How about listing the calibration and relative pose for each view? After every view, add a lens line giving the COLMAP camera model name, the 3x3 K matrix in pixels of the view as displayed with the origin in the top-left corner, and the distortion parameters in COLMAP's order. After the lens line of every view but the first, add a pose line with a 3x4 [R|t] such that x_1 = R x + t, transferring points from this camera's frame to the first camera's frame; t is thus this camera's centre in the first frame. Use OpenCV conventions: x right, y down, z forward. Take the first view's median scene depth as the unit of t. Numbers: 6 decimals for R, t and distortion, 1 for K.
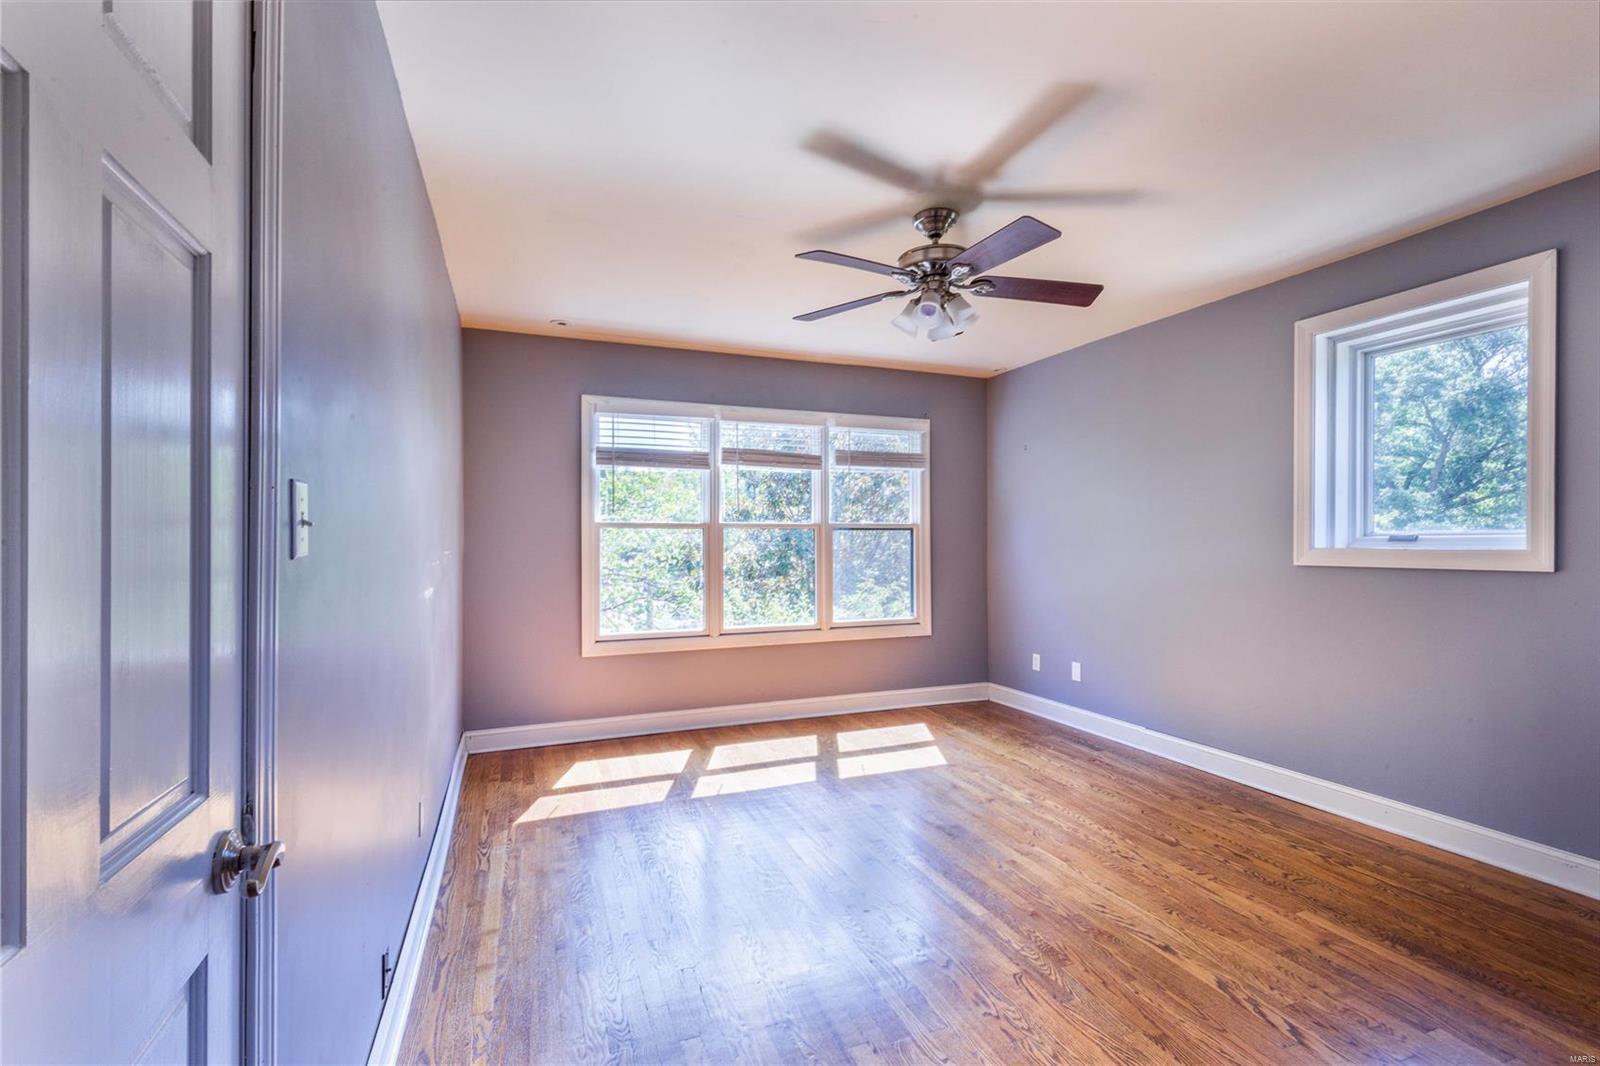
lens RADIAL K [[723.1, 0, 805.7], [0, 723.1, 539.1], [0, 0, 1]] dist [0.005535, -0.001245]
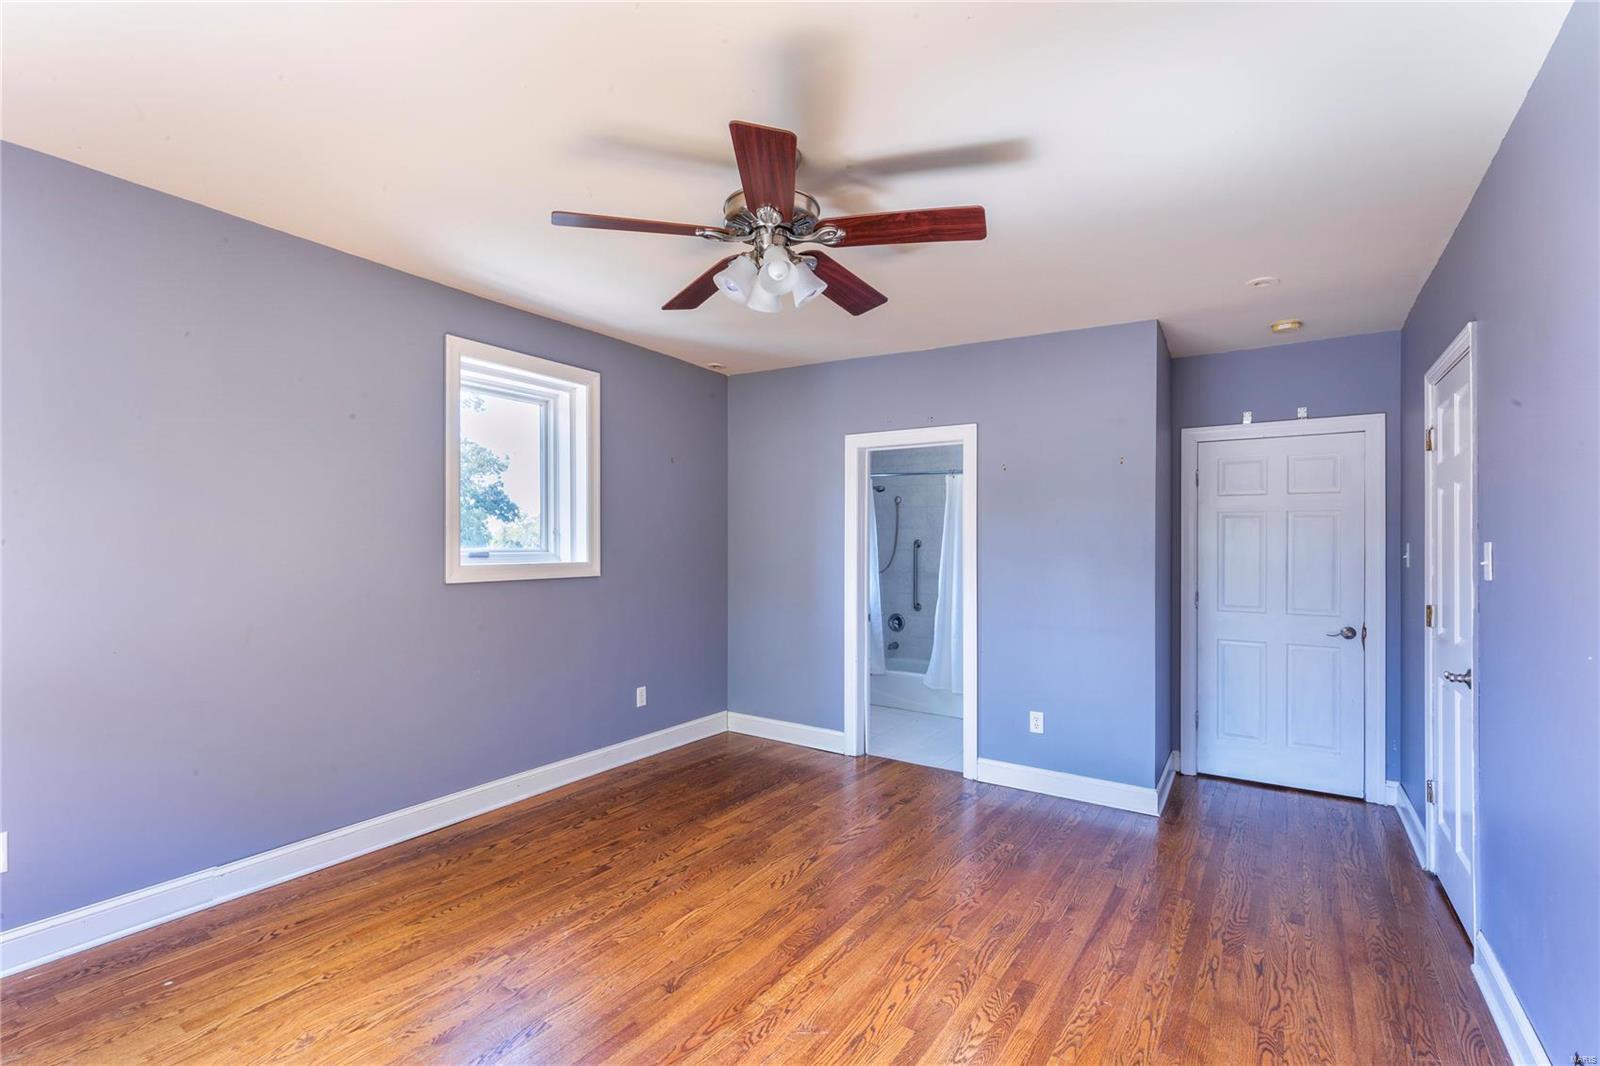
lens RADIAL K [[723.1, 0, 806.6], [0, 723.1, 537.5], [0, 0, 1]] dist [0.005535, -0.001245]
pose [[-0.569771, 0.006824, 0.821775, -0.466755], [-0.002849, 0.999943, -0.010278, -0.019483], [-0.821799, -0.008197, -0.569719, 1.351714]]
